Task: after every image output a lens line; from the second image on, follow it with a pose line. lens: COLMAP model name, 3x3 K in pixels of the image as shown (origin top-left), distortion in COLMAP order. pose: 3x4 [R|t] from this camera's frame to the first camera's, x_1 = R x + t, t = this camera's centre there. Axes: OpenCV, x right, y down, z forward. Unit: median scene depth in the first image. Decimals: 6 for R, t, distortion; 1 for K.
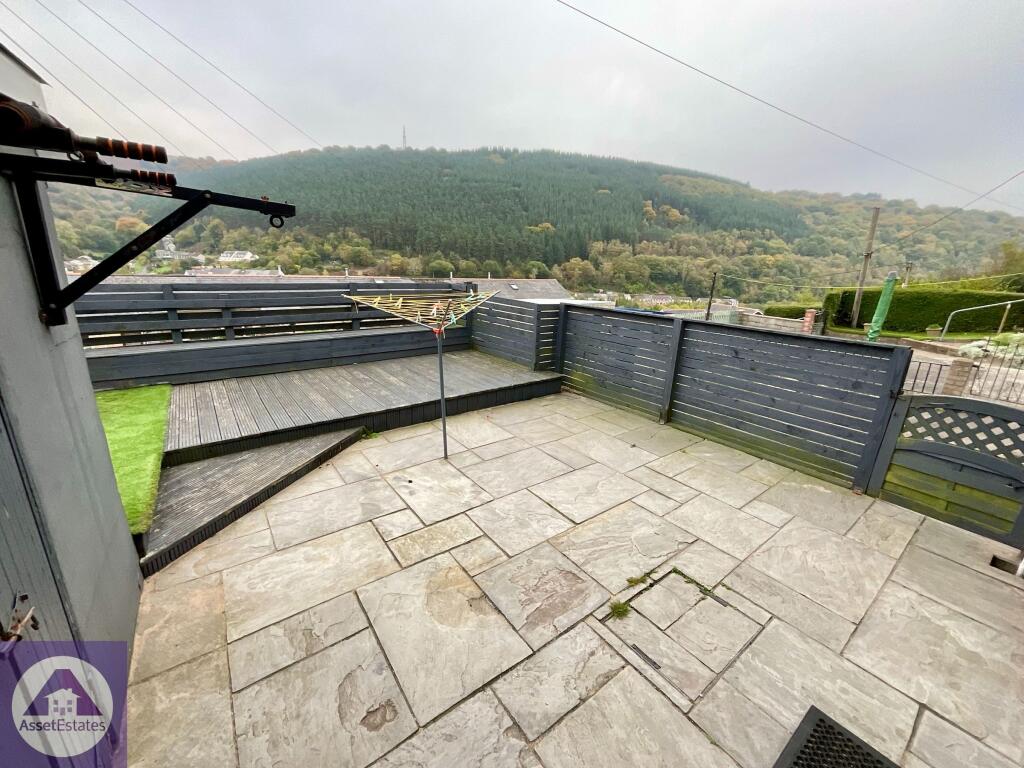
lens RADIAL K [[409.2, 0, 508.5], [0, 409.2, 379.3], [0, 0, 1]] dist [-0.000429, 0.000148]
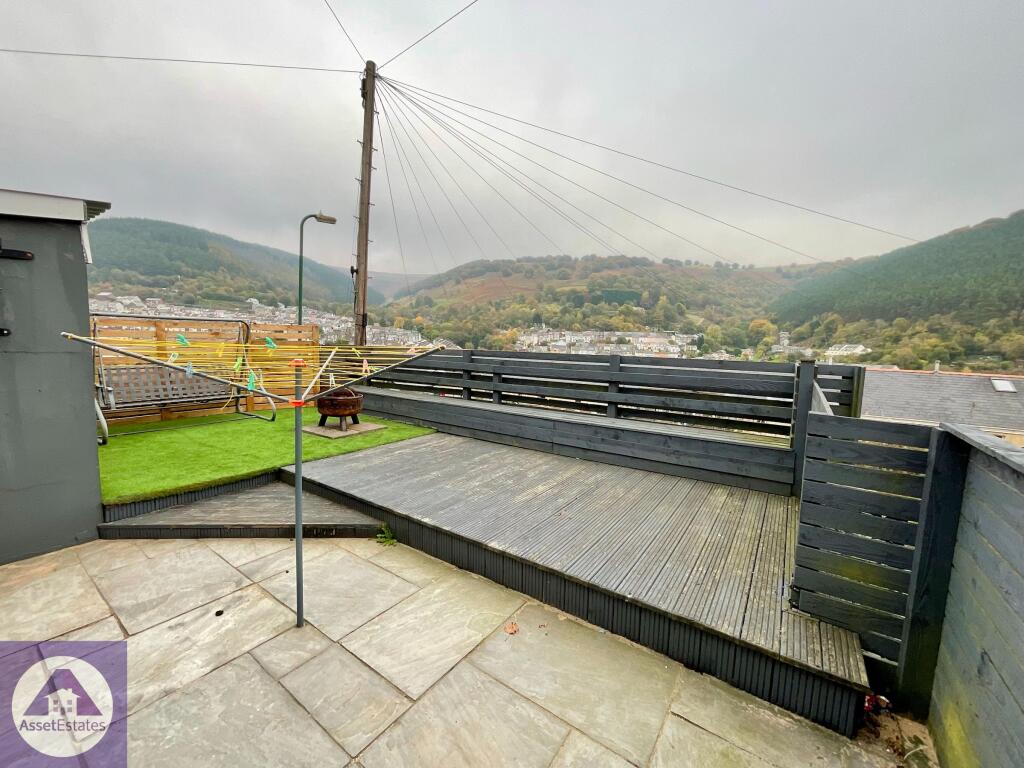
lens RADIAL K [[408.4, 0, 515.5], [0, 408.4, 389.5], [0, 0, 1]] dist [-0.001548, -0.000353]
pose [[0.320217, 0.086322, -0.943403, 0.441638], [-0.267942, 0.963431, -0.002792, -0.198986], [0.908663, 0.253671, 0.331636, 0.970743]]
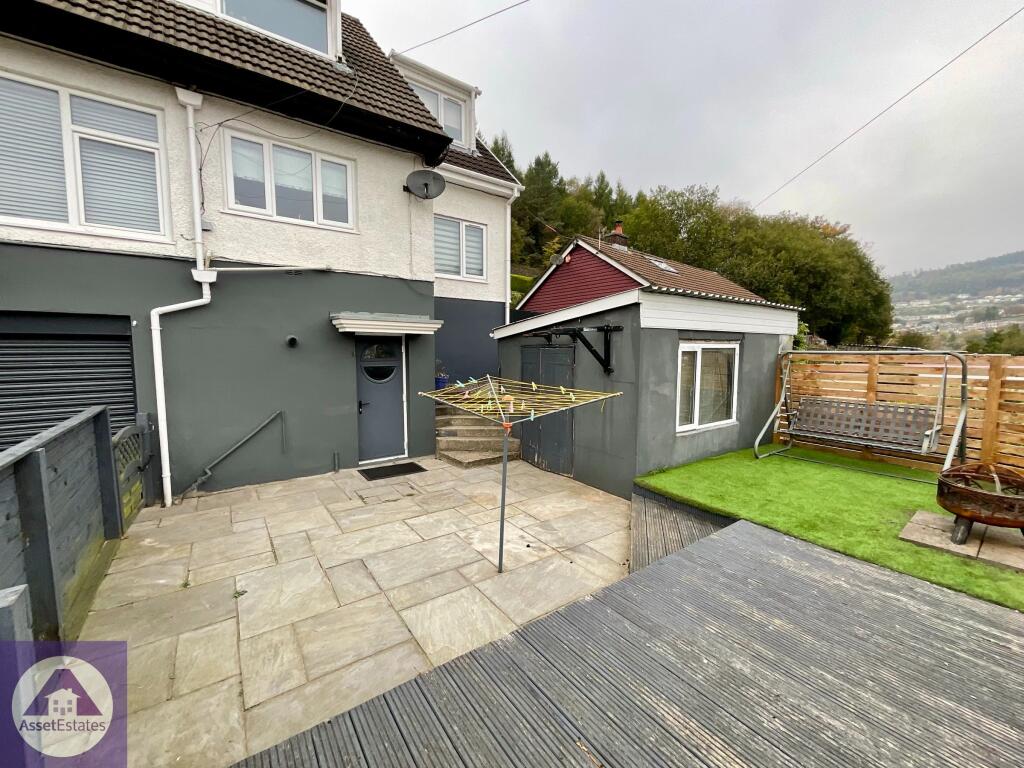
lens RADIAL K [[414.2, 0, 510.8], [0, 414.2, 386.9], [0, 0, 1]] dist [-0.000359, -0.000595]
pose [[-0.999064, -0.037477, 0.021611, -0.173839], [-0.027301, 0.933688, 0.357045, -0.463540], [-0.033559, 0.356121, -0.933837, 1.620418]]
